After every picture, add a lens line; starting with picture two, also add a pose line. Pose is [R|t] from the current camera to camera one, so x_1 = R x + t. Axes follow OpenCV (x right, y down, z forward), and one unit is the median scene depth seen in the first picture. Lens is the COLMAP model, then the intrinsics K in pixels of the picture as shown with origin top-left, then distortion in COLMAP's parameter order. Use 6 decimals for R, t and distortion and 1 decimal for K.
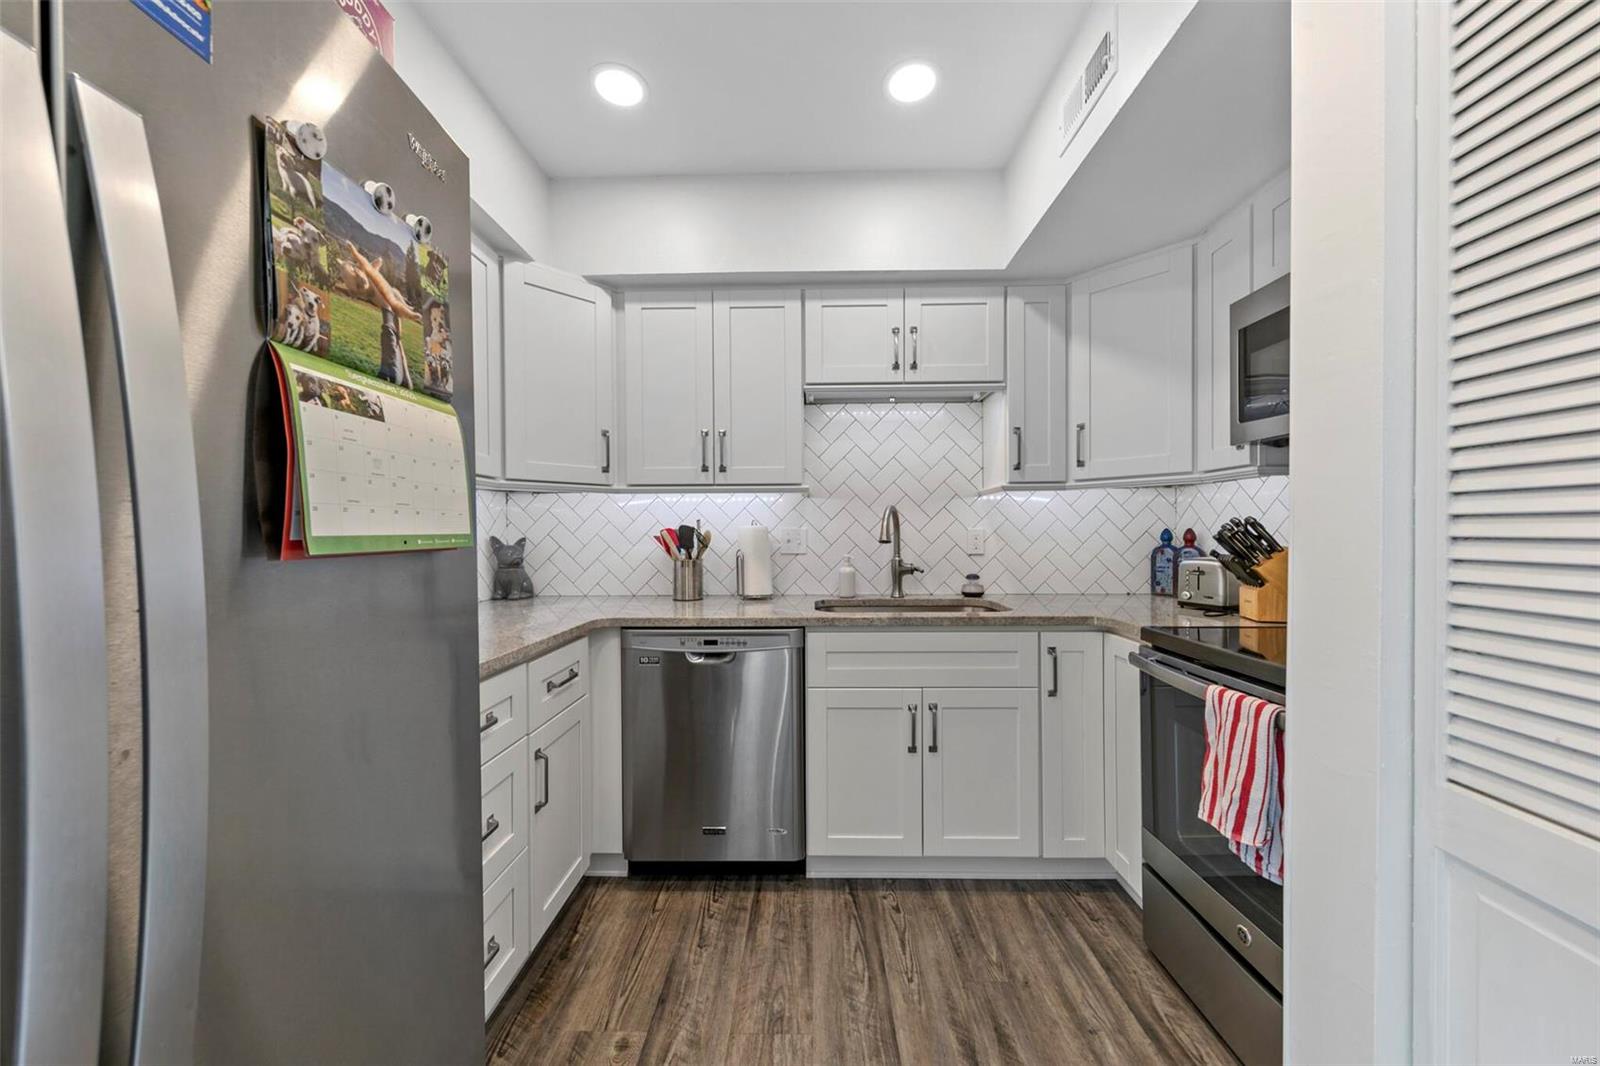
lens RADIAL K [[565.6, 0, 796.7], [0, 565.6, 534.3], [0, 0, 1]] dist [0.001498, -0.000254]
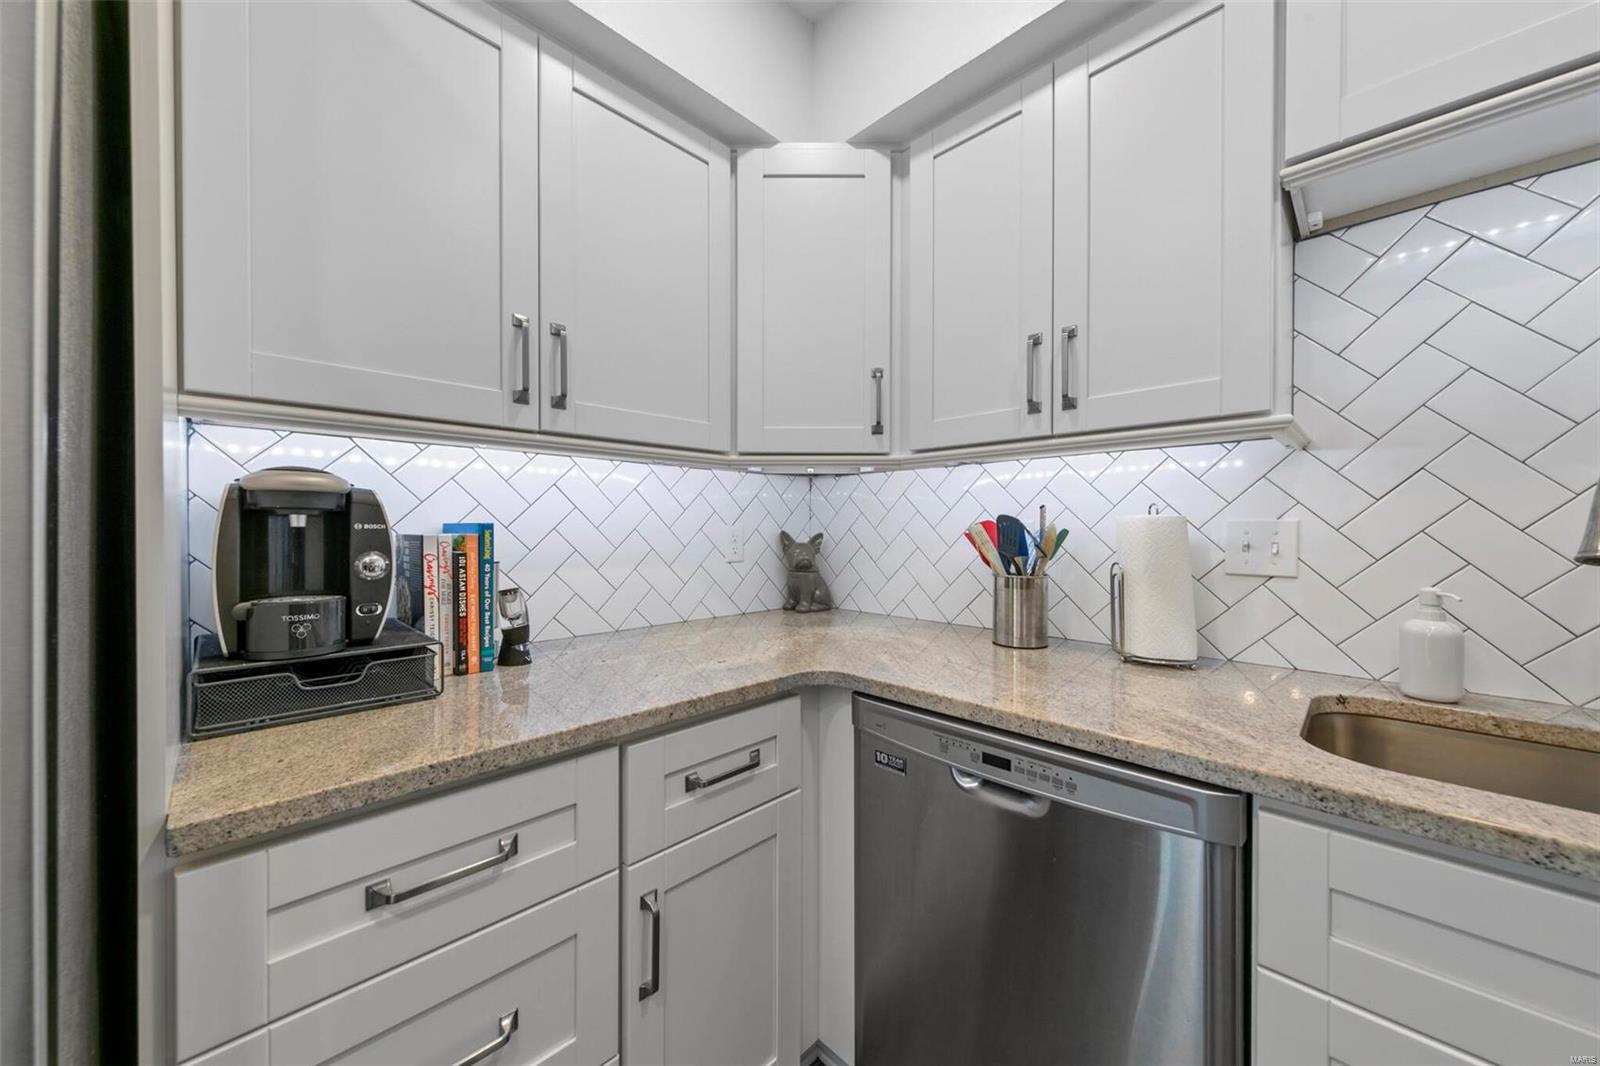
lens RADIAL K [[565.6, 0, 808.6], [0, 565.6, 532.3], [0, 0, 1]] dist [0.001498, -0.000254]
pose [[0.731054, 0.010489, -0.682239, 0.042935], [-0.006816, 0.999944, 0.008070, -0.002167], [0.682285, -0.001249, 0.731085, 0.442246]]
